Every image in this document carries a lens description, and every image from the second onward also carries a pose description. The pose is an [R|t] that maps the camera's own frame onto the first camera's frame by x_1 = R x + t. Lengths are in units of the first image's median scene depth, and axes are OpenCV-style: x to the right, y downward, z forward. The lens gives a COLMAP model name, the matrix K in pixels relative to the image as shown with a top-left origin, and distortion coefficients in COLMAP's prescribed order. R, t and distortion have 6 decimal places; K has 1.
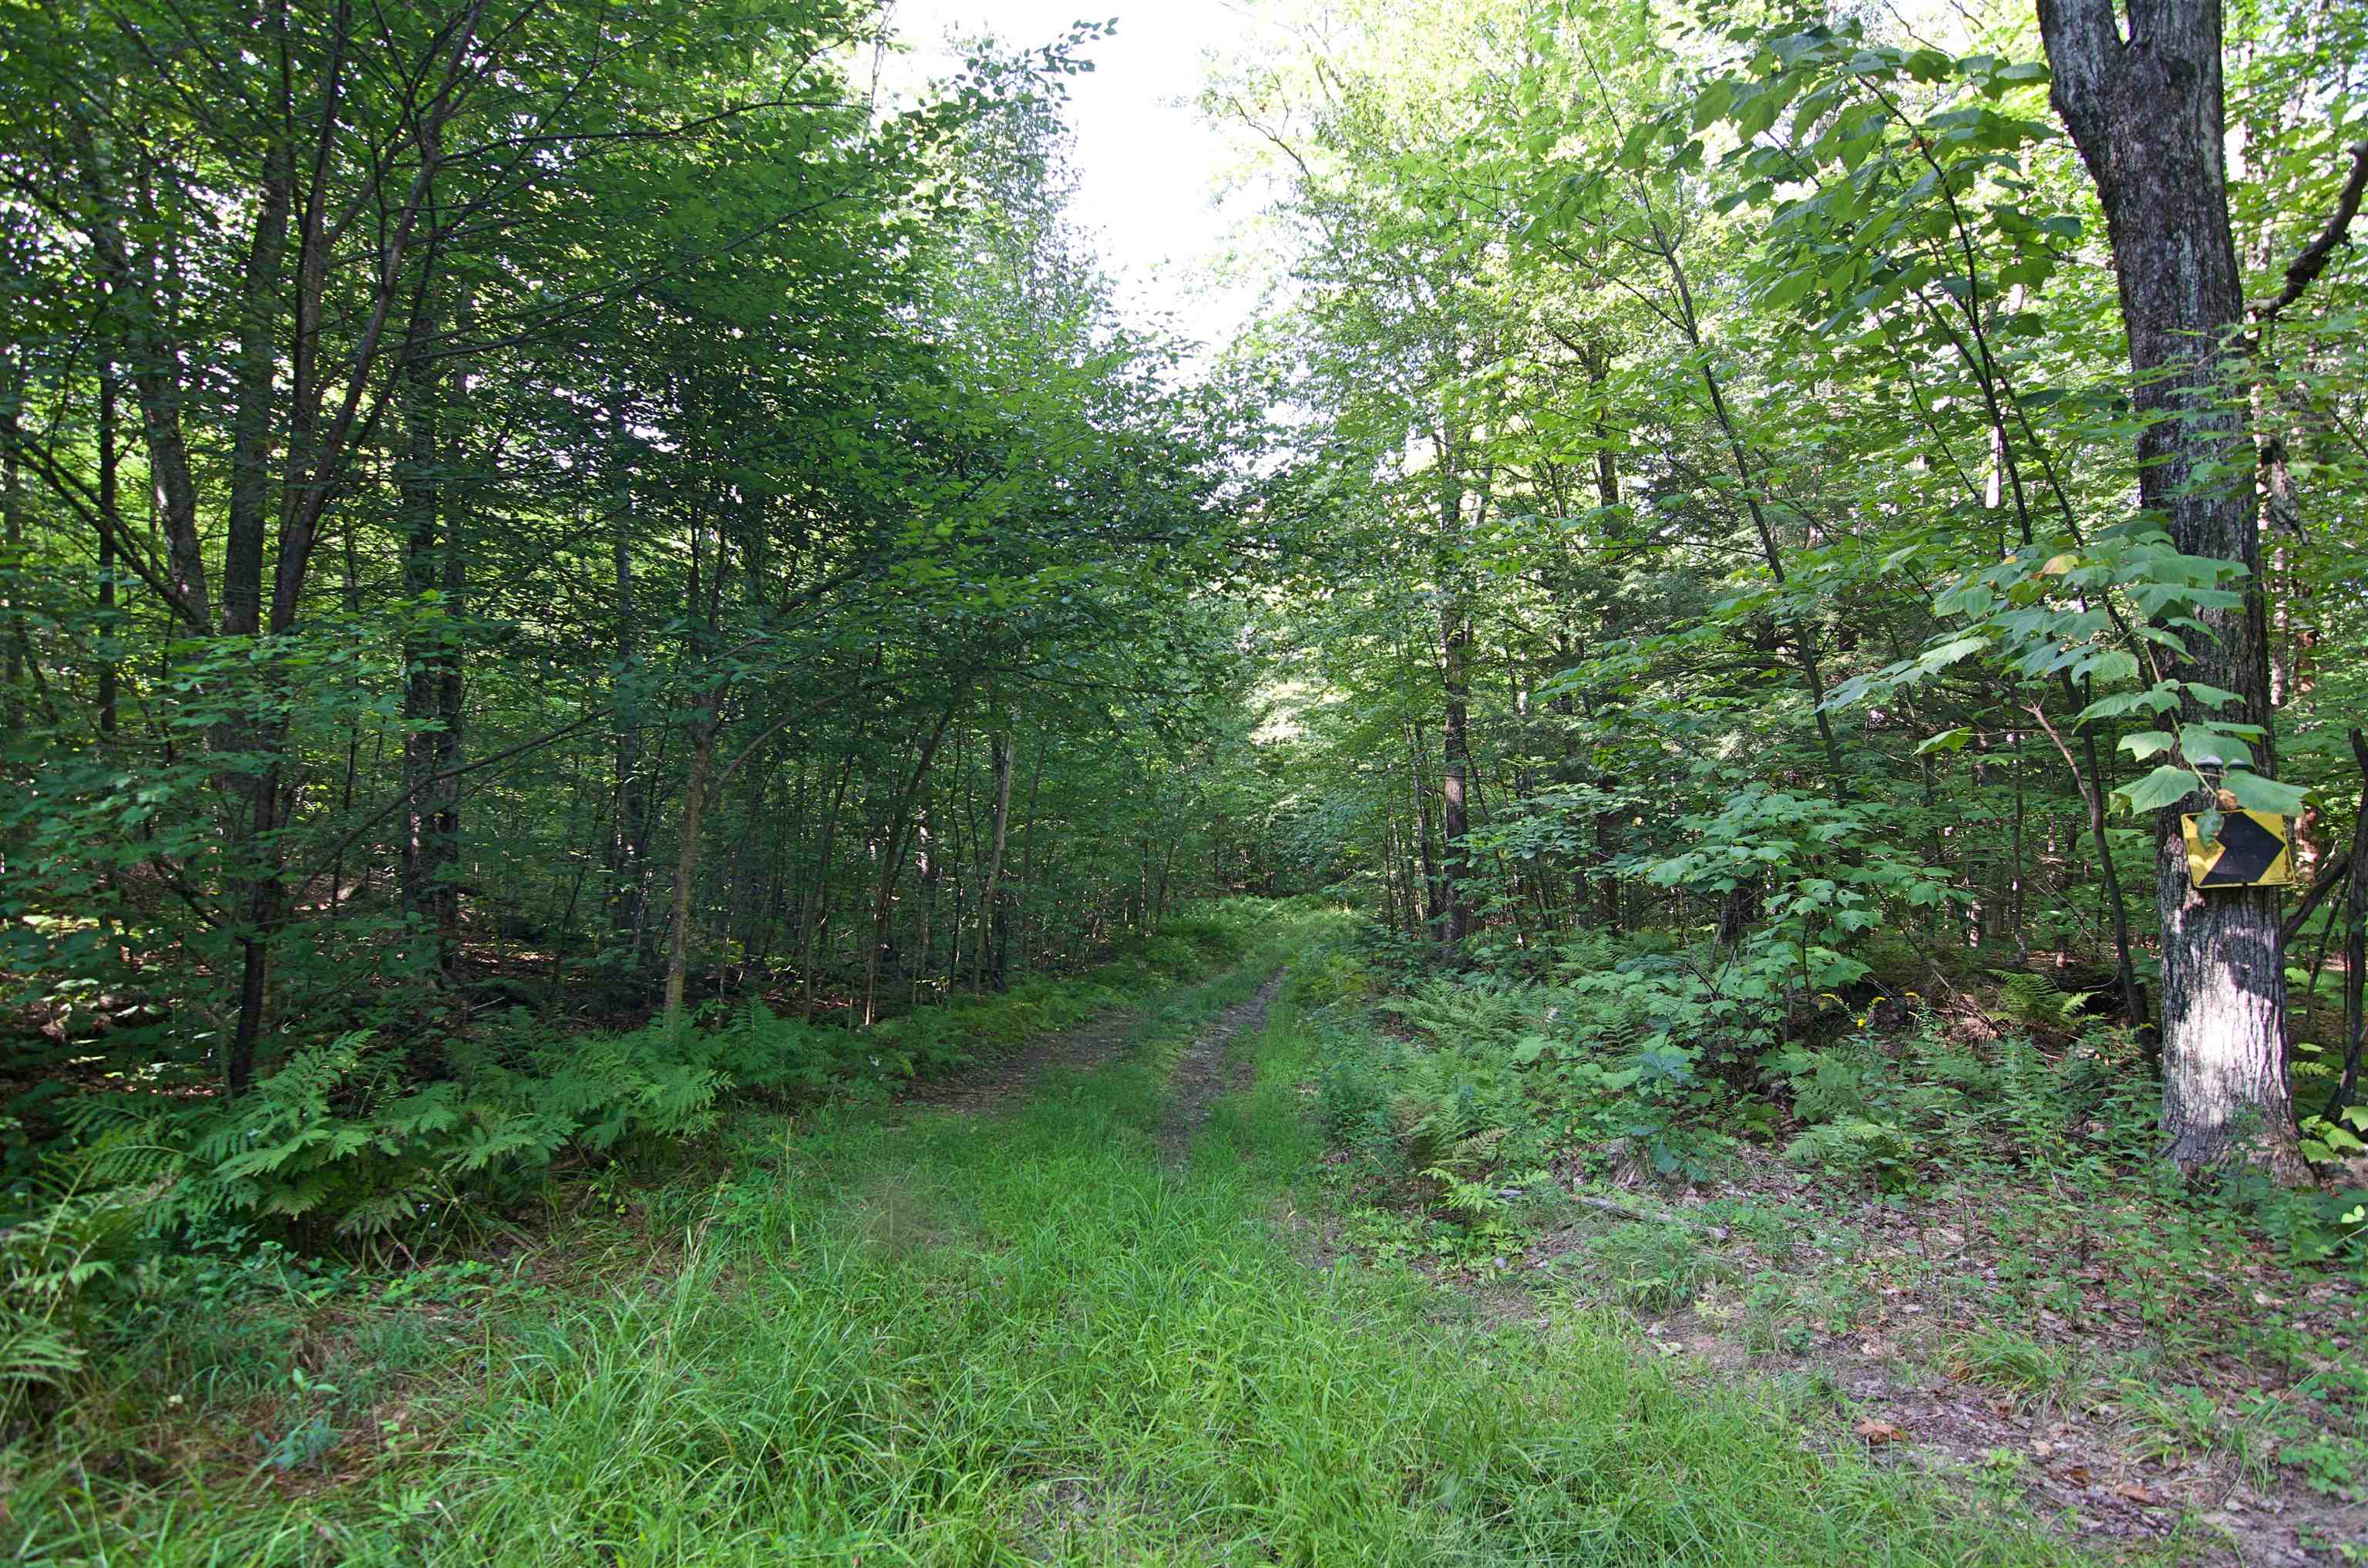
lens RADIAL K [[1120.5, 0, 1182.9], [0, 1120.5, 787.4], [0, 0, 1]] dist [-0.004129, -0.000276]
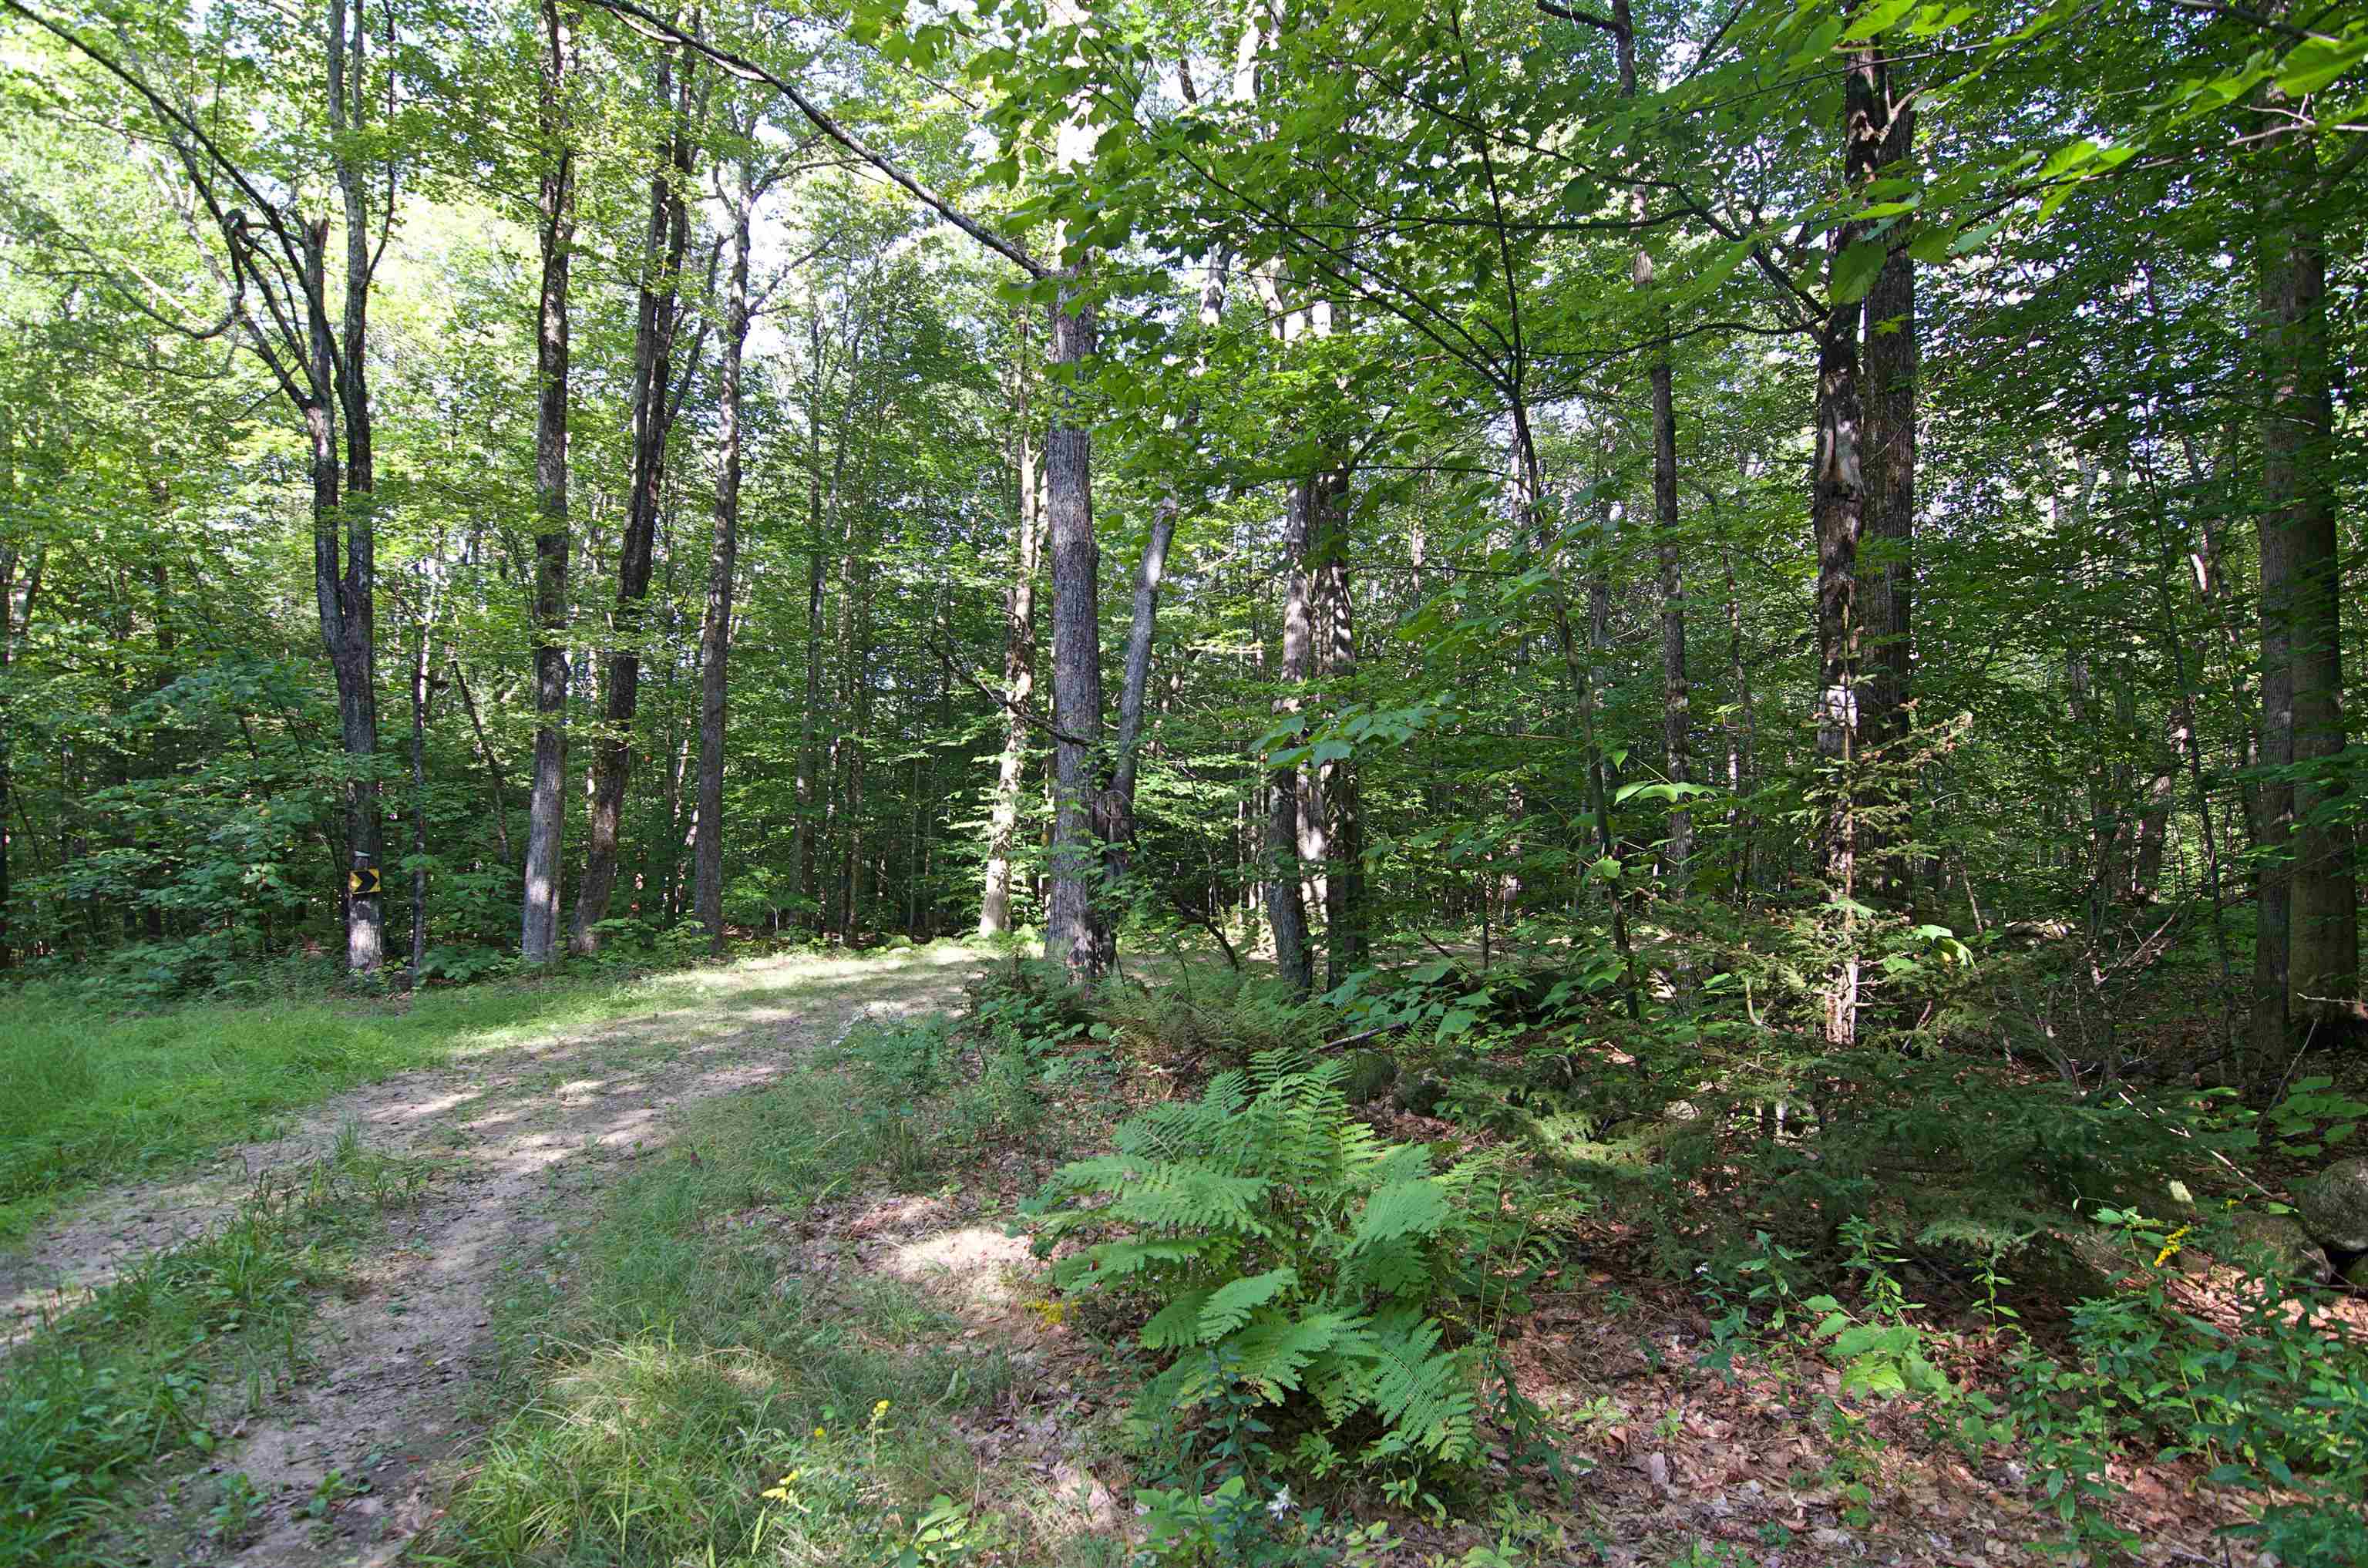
lens RADIAL K [[1120.5, 0, 1192.4], [0, 1120.5, 795.6], [0, 0, 1]] dist [-0.004129, -0.000276]
pose [[0.468321, -0.004917, 0.883545, -0.368418], [0.002059, 0.999988, 0.004474, -0.091764], [-0.883556, -0.000276, 0.468325, -1.182064]]
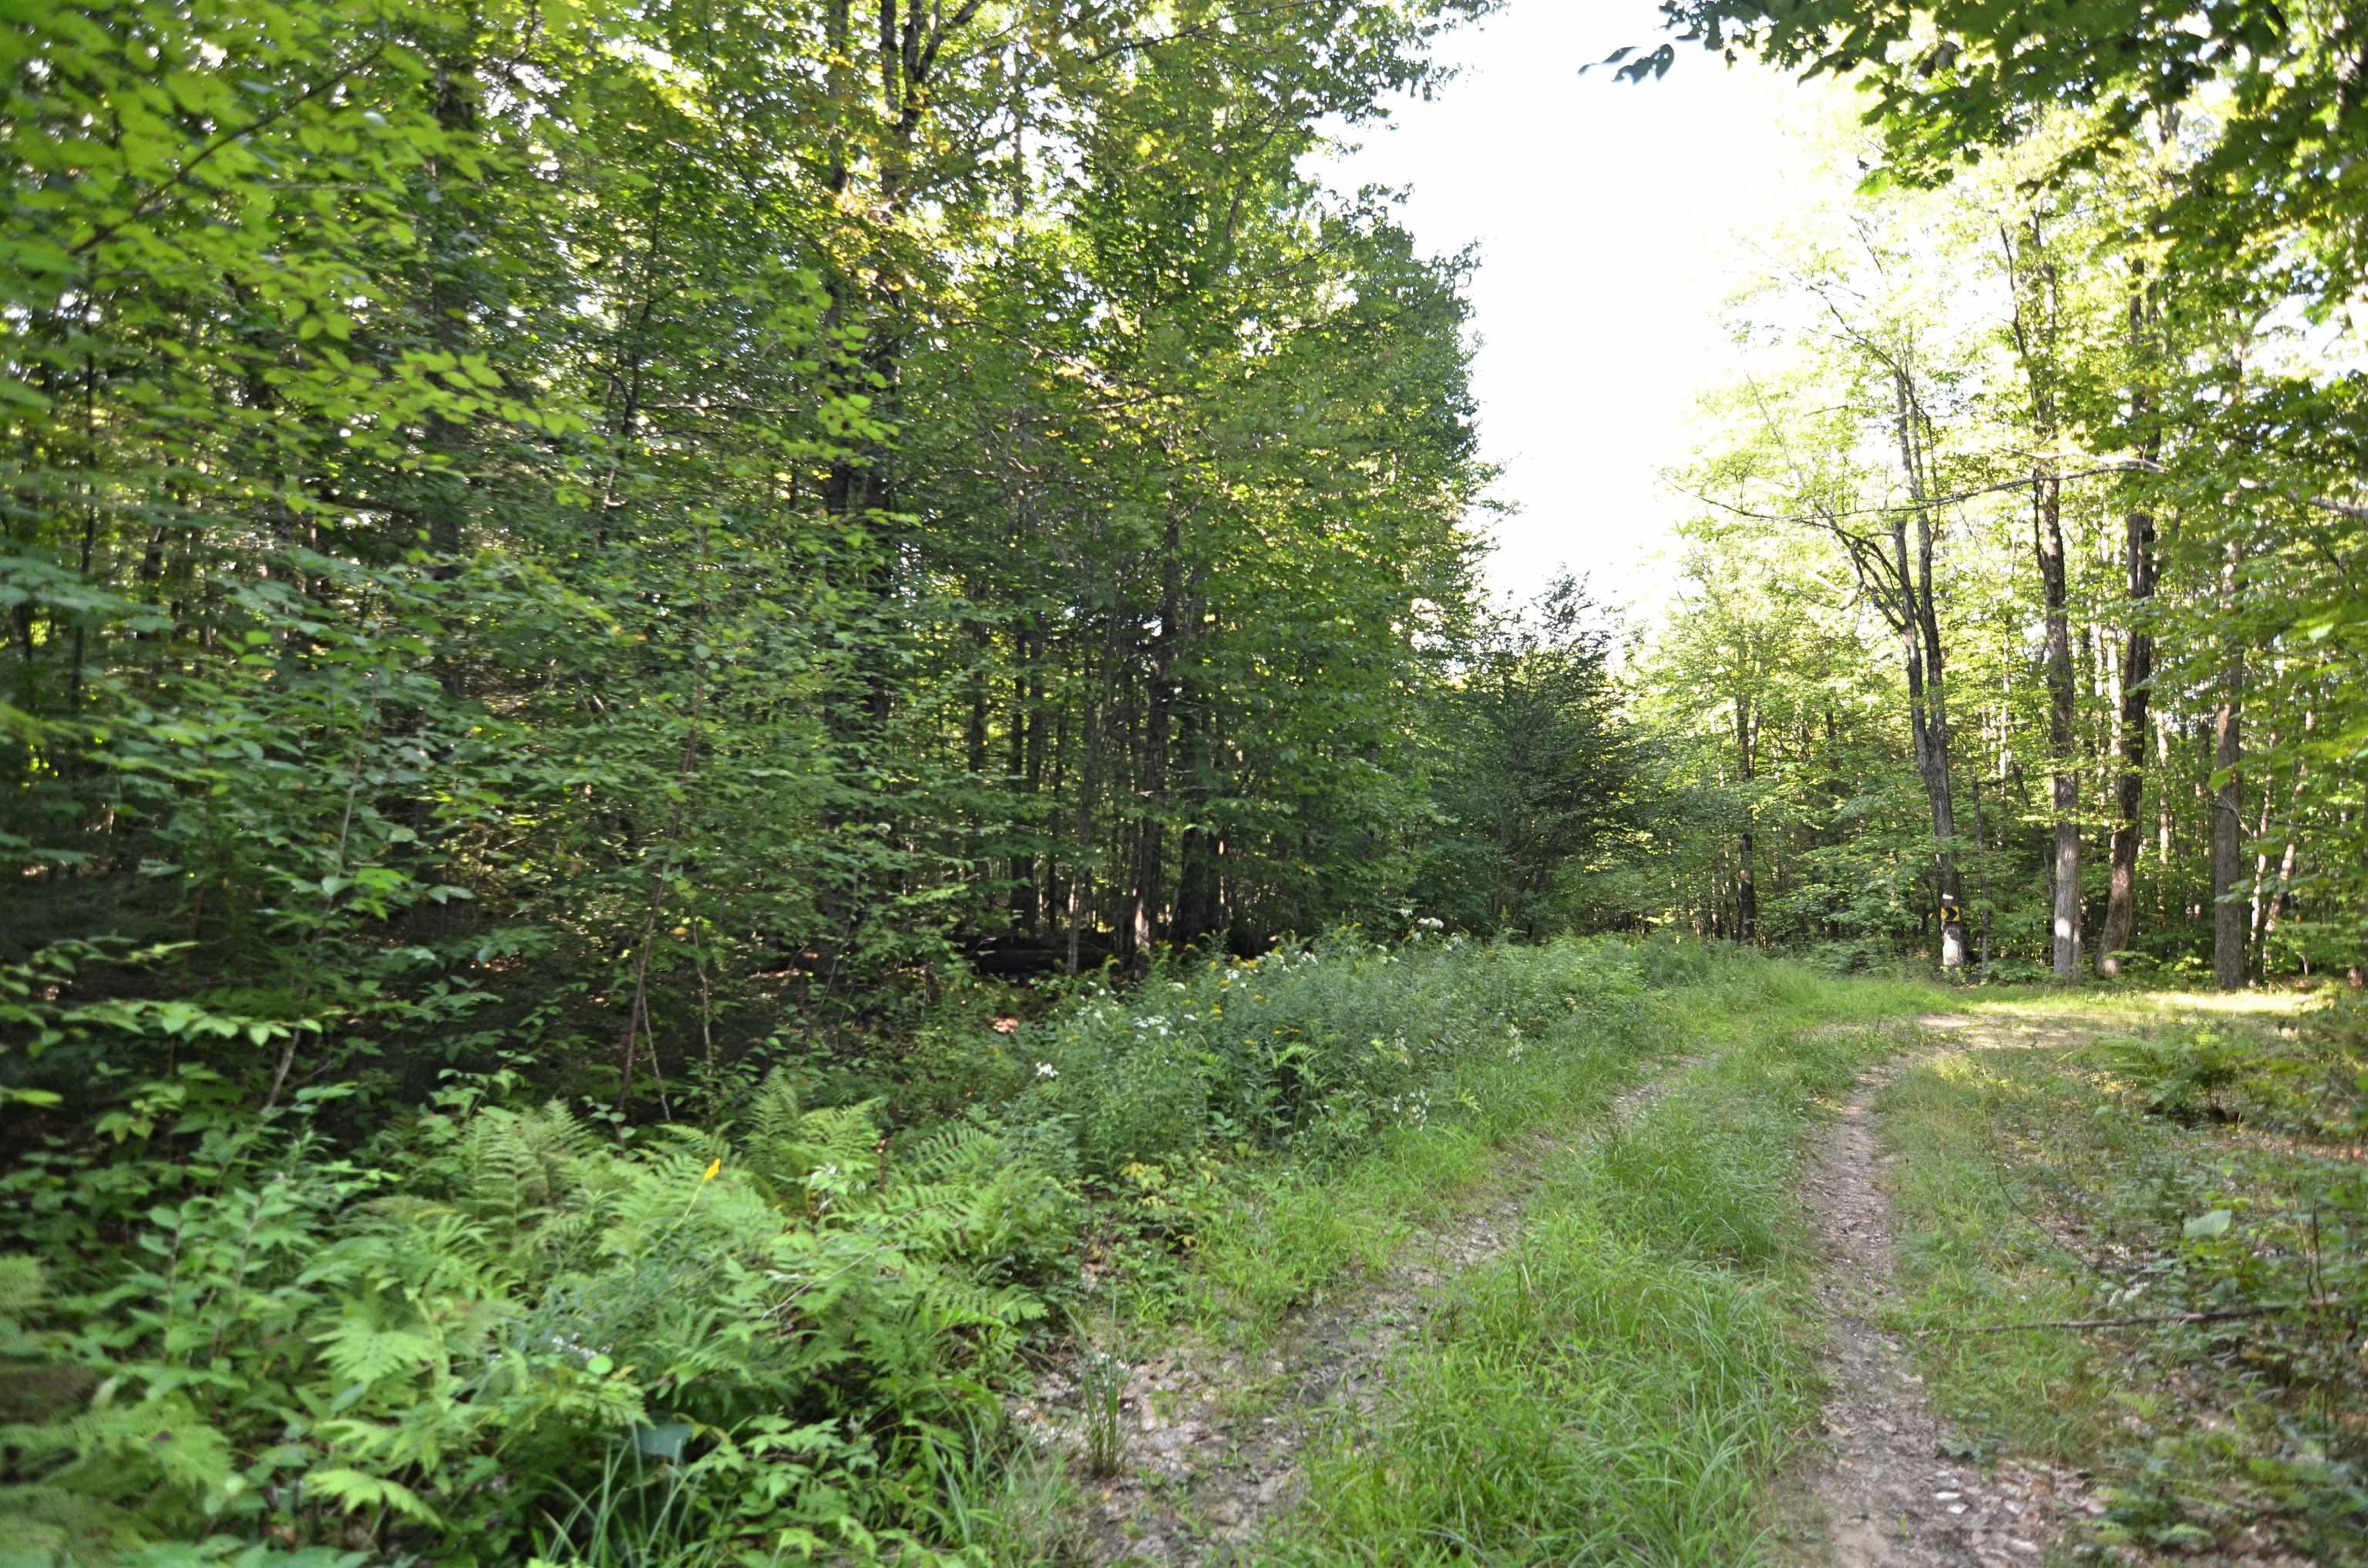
lens RADIAL K [[1120.5, 0, 1194.8], [0, 1120.5, 785.6], [0, 0, 1]] dist [-0.004129, -0.000276]
pose [[0.988676, -0.033973, -0.146172, -0.834256], [0.028194, 0.998744, -0.041426, -0.199385], [0.147395, 0.036835, 0.988392, -2.178683]]
